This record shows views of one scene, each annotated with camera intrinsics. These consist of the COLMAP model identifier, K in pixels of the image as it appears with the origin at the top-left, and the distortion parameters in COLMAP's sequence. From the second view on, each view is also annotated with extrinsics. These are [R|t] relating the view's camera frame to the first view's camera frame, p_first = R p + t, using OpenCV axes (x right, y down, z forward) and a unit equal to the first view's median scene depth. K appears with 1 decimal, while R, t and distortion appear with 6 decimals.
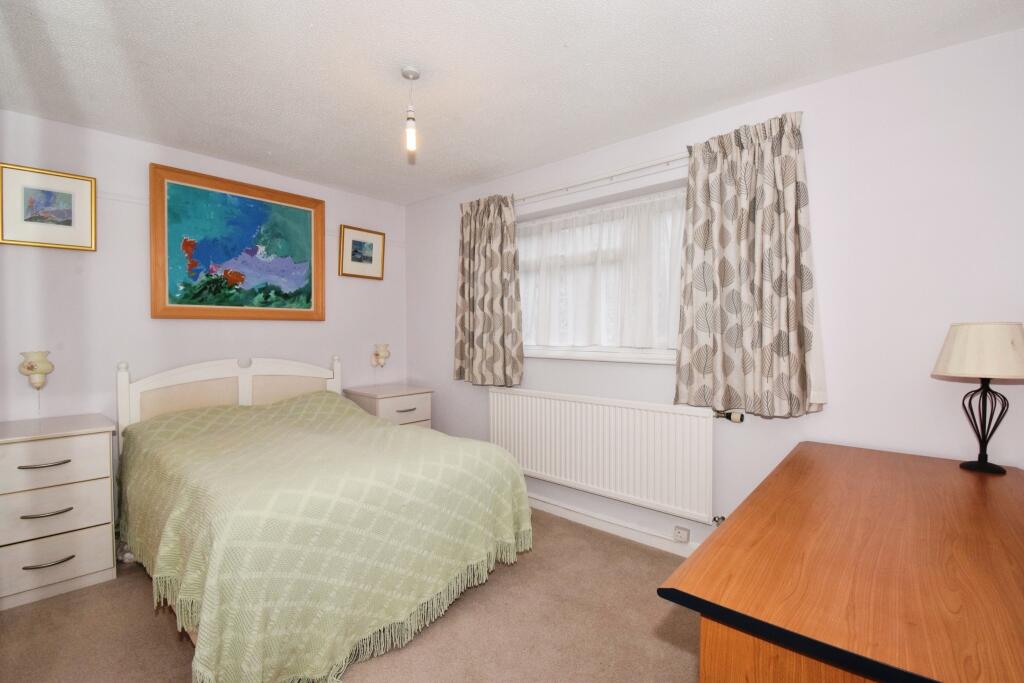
lens RADIAL K [[459.6, 0, 512.3], [0, 459.6, 335.5], [0, 0, 1]] dist [-0.000450, -0.002714]
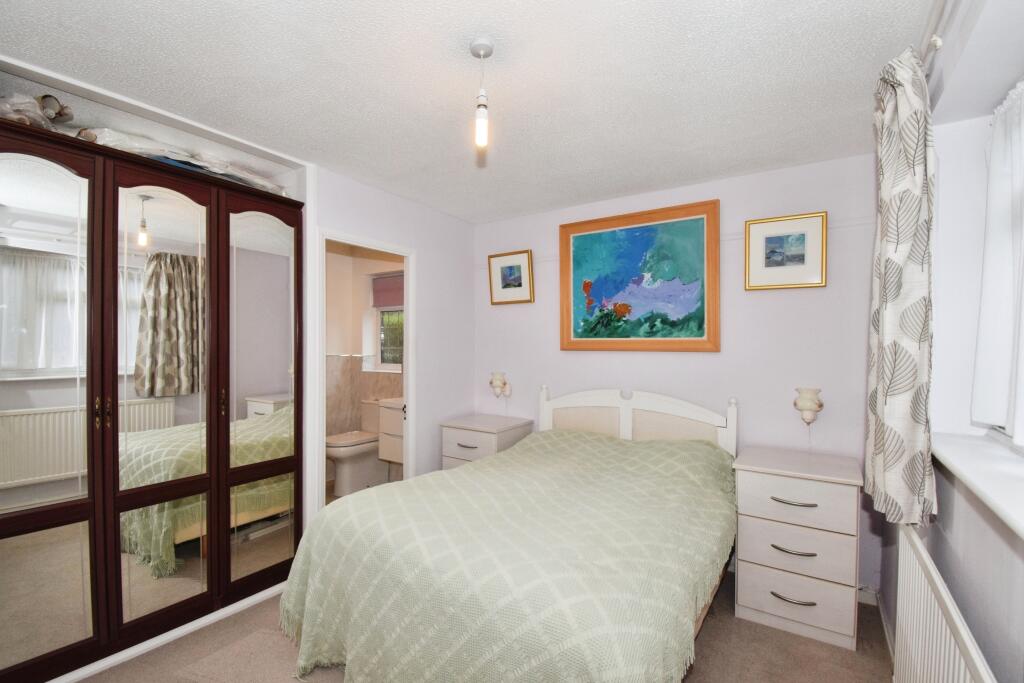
lens RADIAL K [[459.6, 0, 511.8], [0, 459.6, 346.5], [0, 0, 1]] dist [-0.000450, -0.002714]
pose [[0.114857, -0.003493, -0.993376, 0.364016], [-0.019956, 0.999784, -0.005823, -0.032826], [0.993182, 0.020493, 0.114763, 0.624060]]
